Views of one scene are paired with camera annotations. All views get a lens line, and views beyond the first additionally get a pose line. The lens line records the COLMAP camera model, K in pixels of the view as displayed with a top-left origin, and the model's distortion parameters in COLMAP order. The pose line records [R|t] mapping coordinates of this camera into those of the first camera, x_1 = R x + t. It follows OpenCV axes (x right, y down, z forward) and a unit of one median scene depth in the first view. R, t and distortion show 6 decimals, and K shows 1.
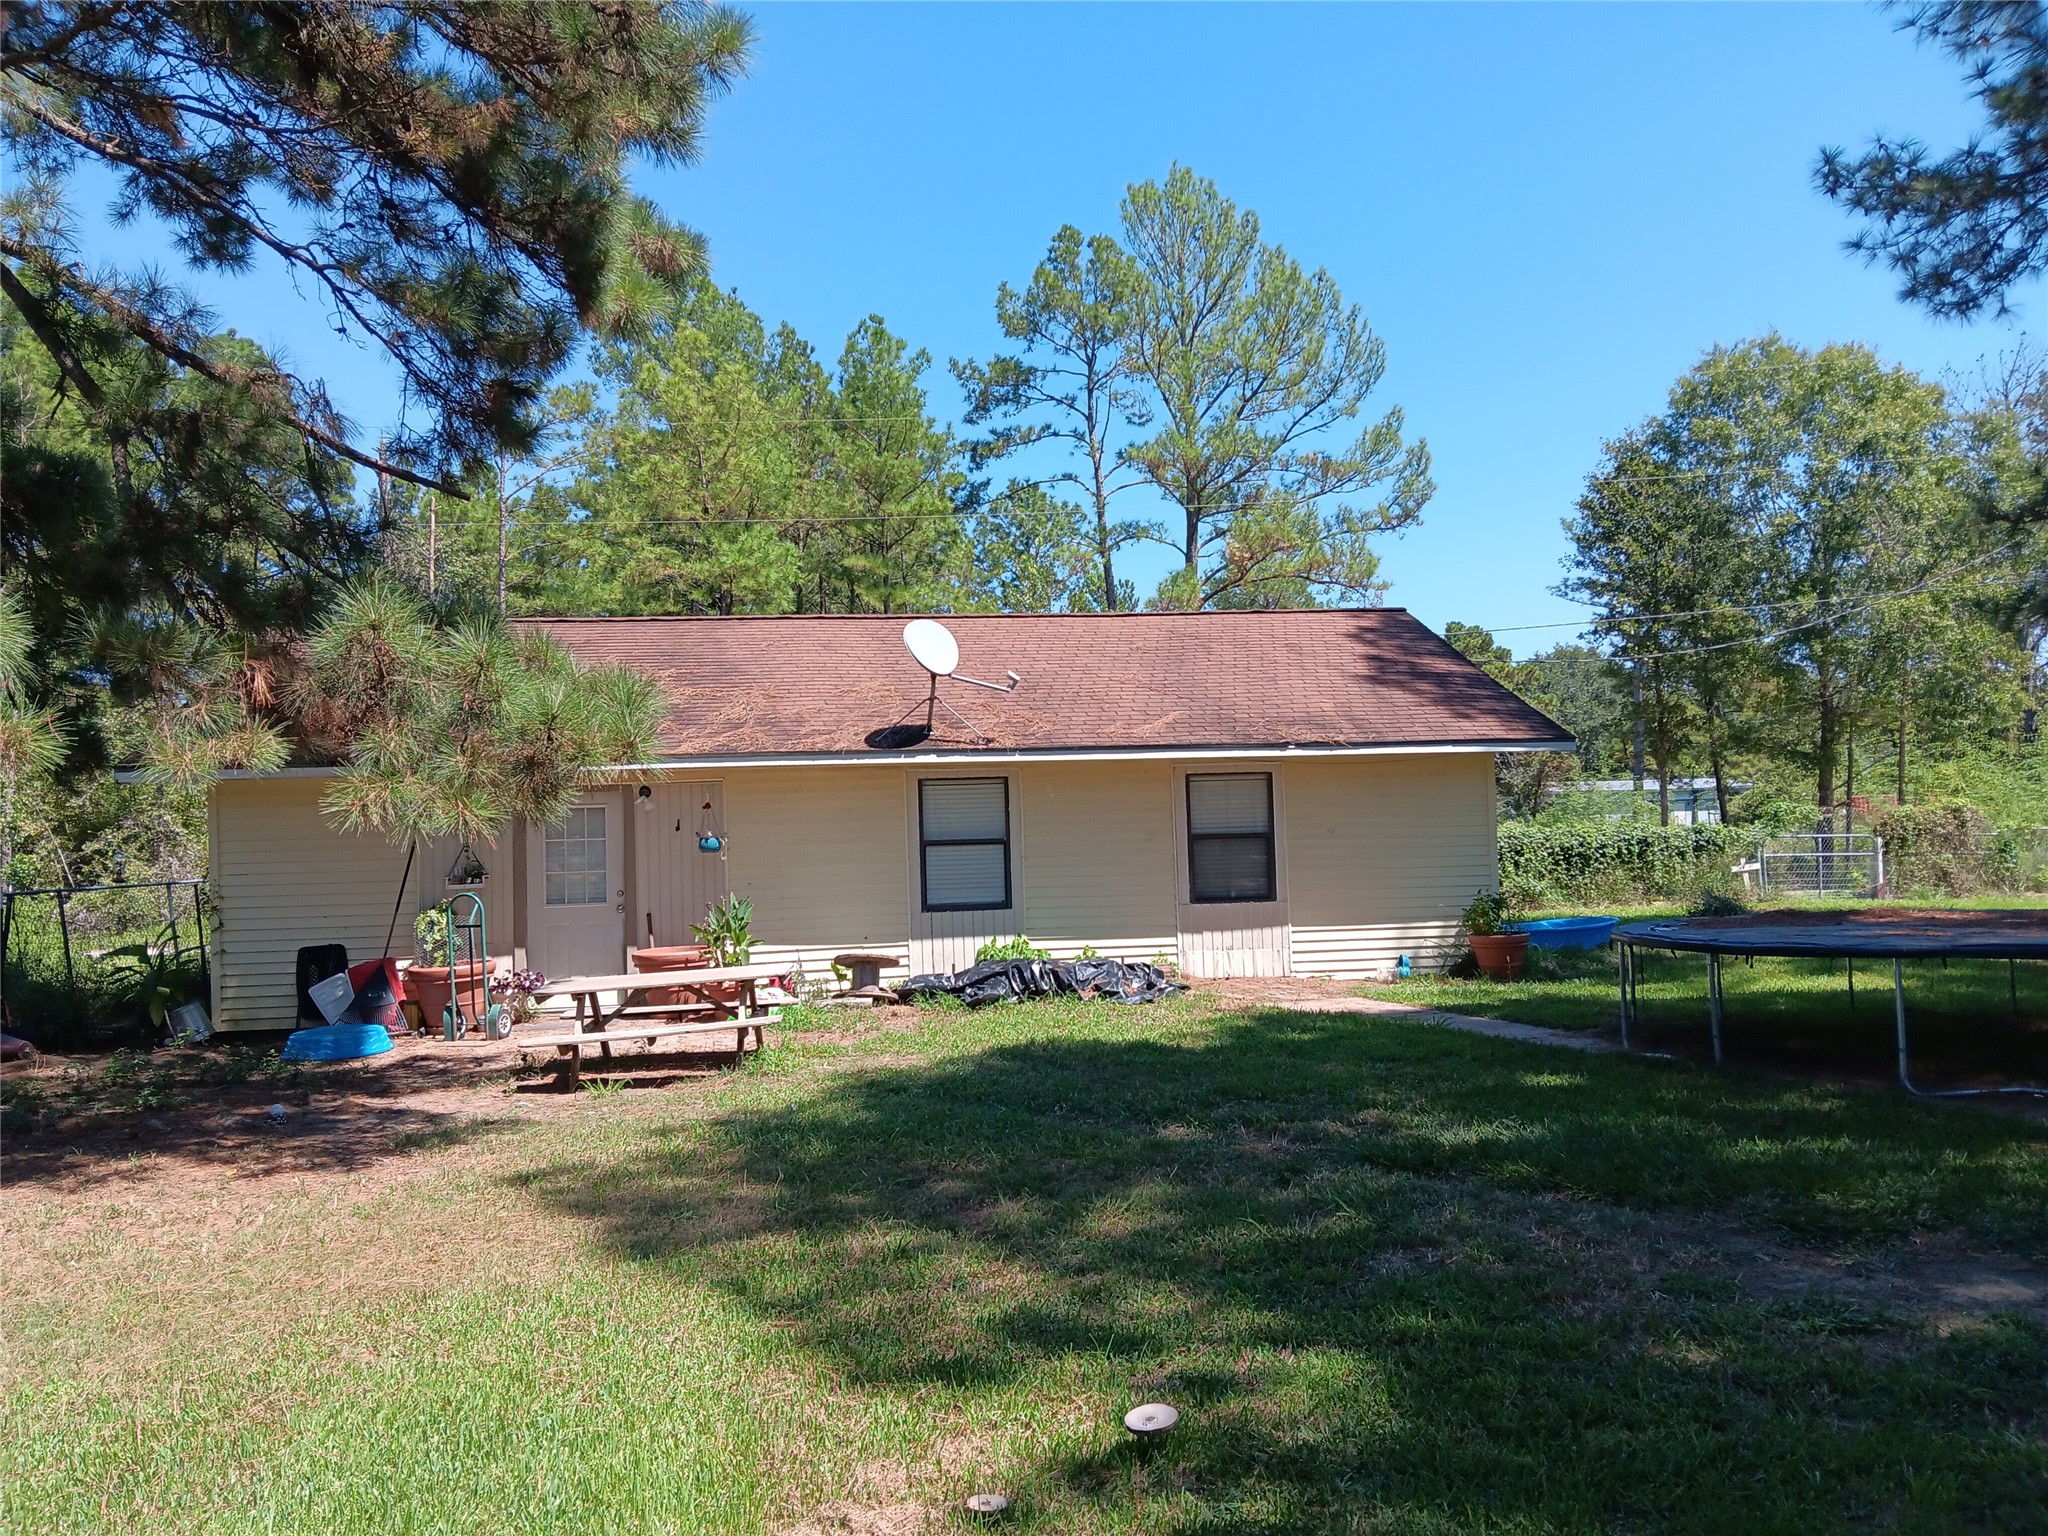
lens RADIAL K [[1608.6, 0, 1026.7], [0, 1608.6, 766.6], [0, 0, 1]] dist [0.060238, -0.006946]
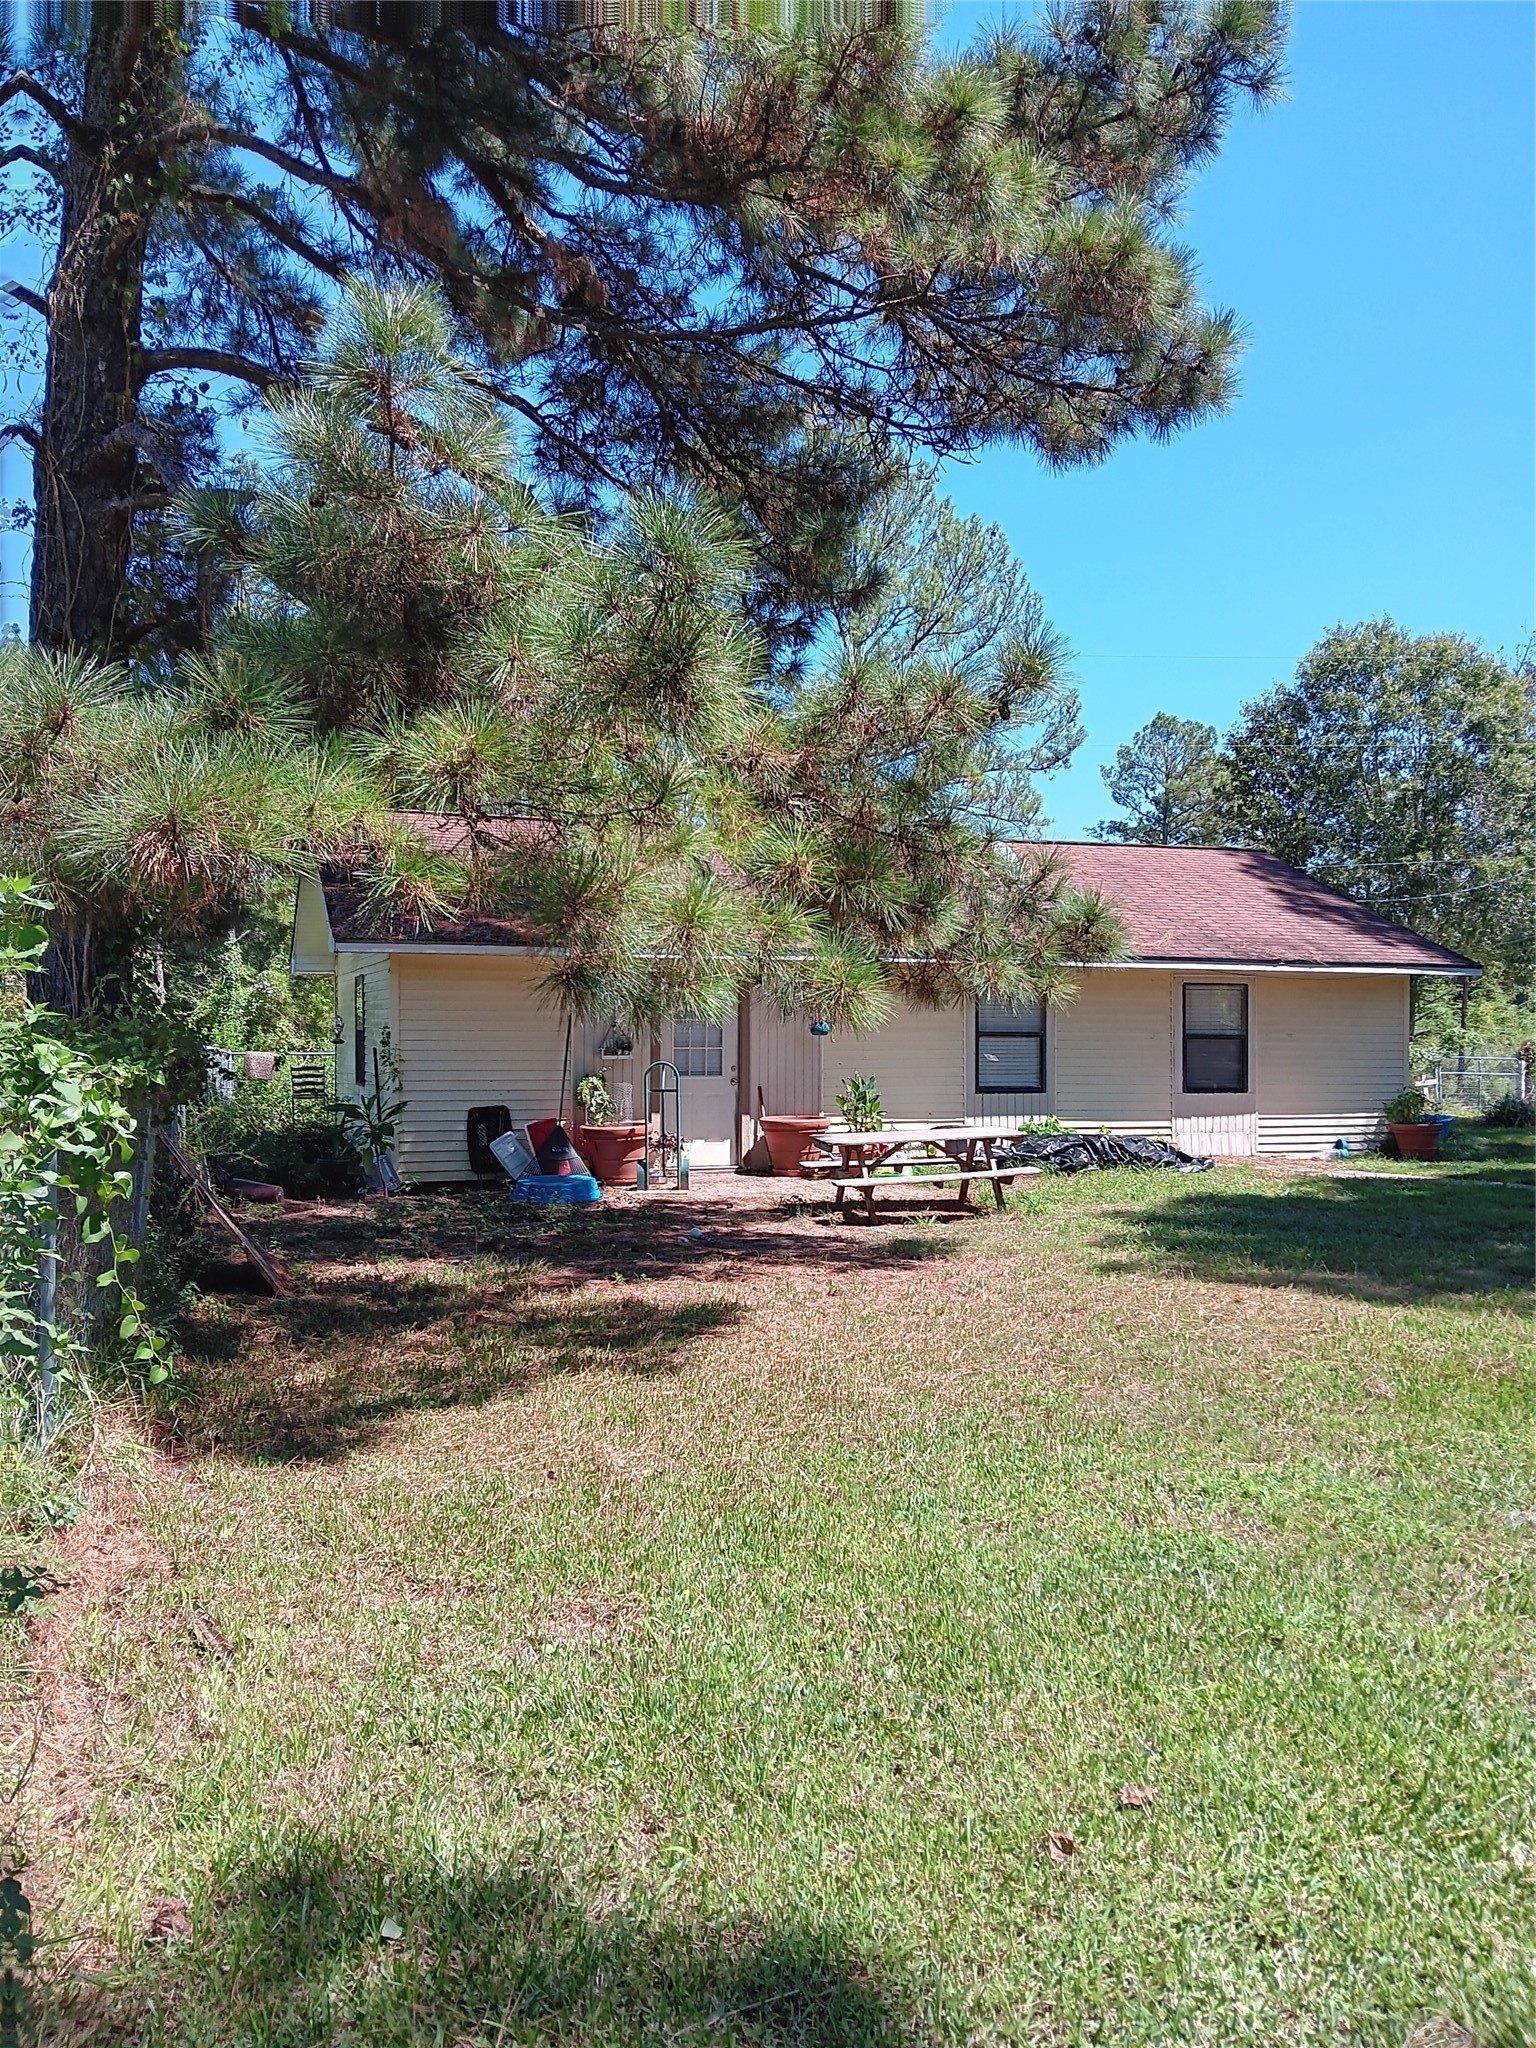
lens RADIAL K [[1608.6, 0, 763.6], [0, 1608.6, 1018.0], [0, 0, 1]] dist [0.060238, -0.006946]
pose [[0.982262, 0.033937, 0.184416, -0.418036], [-0.038022, 0.999103, 0.018661, 0.019682], [-0.183617, -0.025342, 0.982671, -0.109842]]
